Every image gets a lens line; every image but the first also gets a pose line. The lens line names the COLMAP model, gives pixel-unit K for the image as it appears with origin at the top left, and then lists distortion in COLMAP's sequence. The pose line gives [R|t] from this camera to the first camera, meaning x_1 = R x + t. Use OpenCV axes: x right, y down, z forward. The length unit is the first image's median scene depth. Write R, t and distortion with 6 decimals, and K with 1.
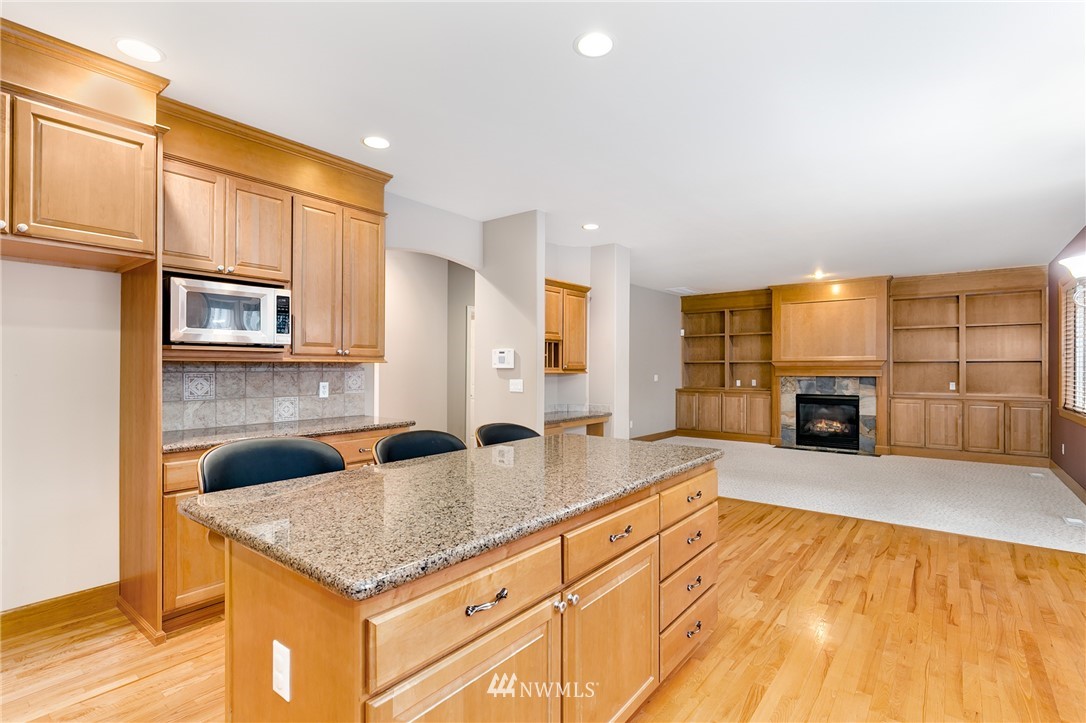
lens RADIAL K [[511.1, 0, 543.5], [0, 511.1, 365.8], [0, 0, 1]] dist [0.003874, 0.000090]
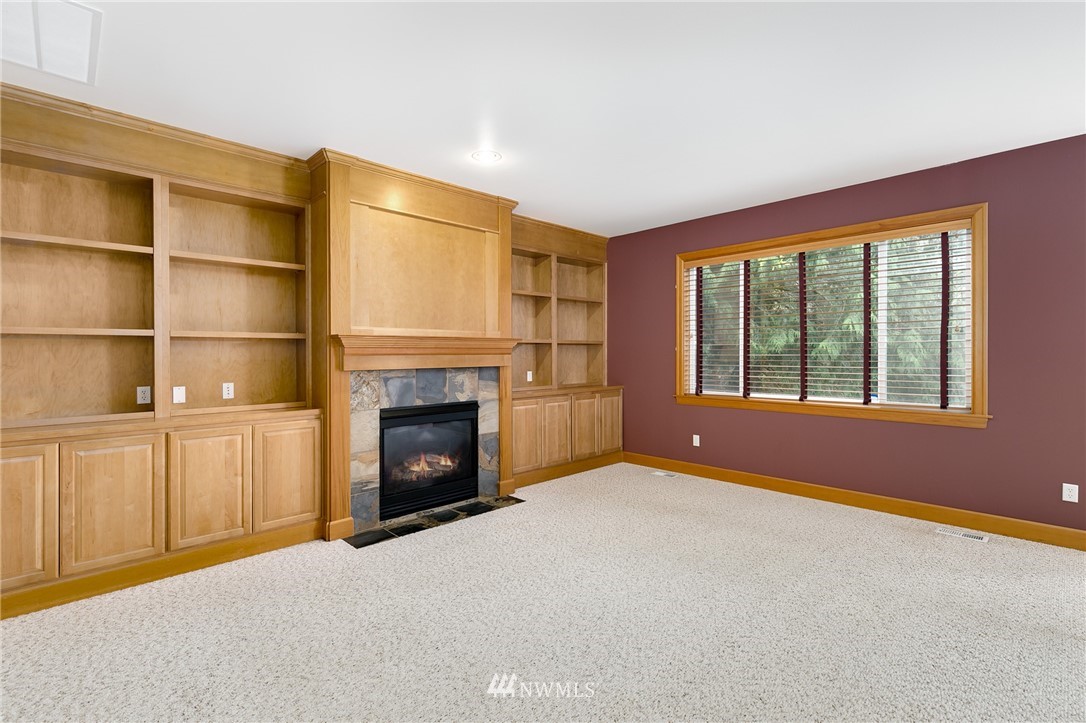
lens RADIAL K [[492.2, 0, 543.8], [0, 492.2, 353.8], [0, 0, 1]] dist [0.007473, 0.000072]
pose [[0.124924, -0.002218, 0.992164, 0.081784], [-0.001048, 0.999997, 0.002368, 0.004923], [-0.992166, -0.001336, 0.124922, 0.835471]]
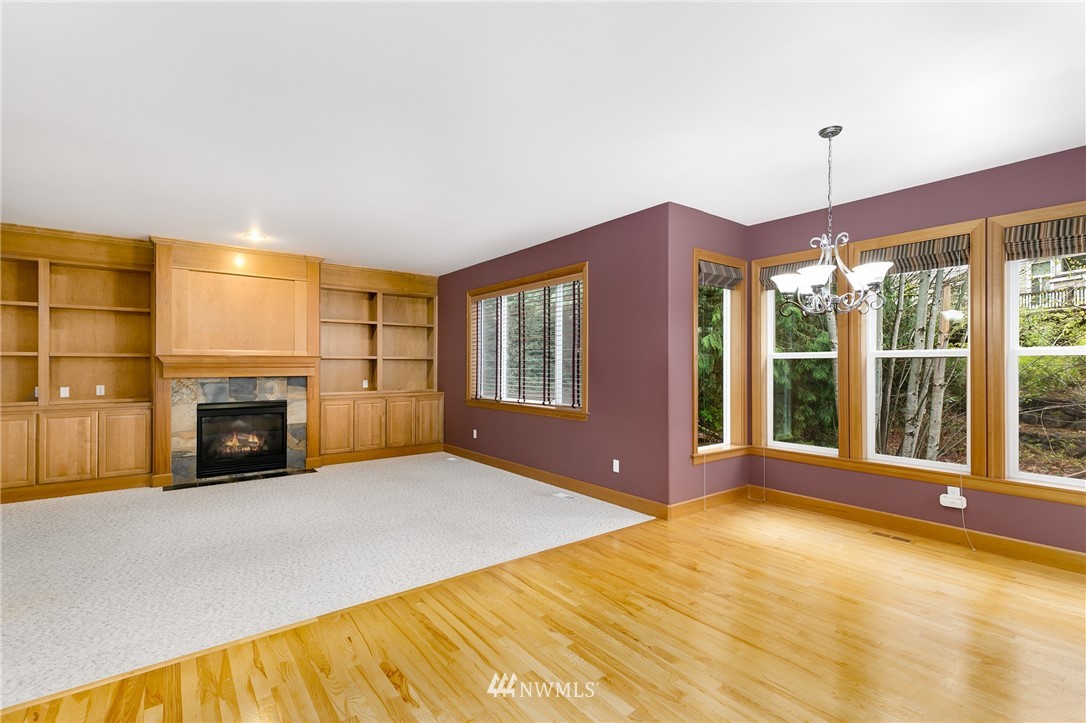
lens RADIAL K [[492.2, 0, 551.9], [0, 492.2, 365.4], [0, 0, 1]] dist [0.007473, 0.000072]
pose [[0.233819, 0.000218, 0.972280, -0.037379], [-0.003878, 0.999992, 0.000708, 0.001609], [-0.972272, -0.003936, 0.233818, 0.403474]]
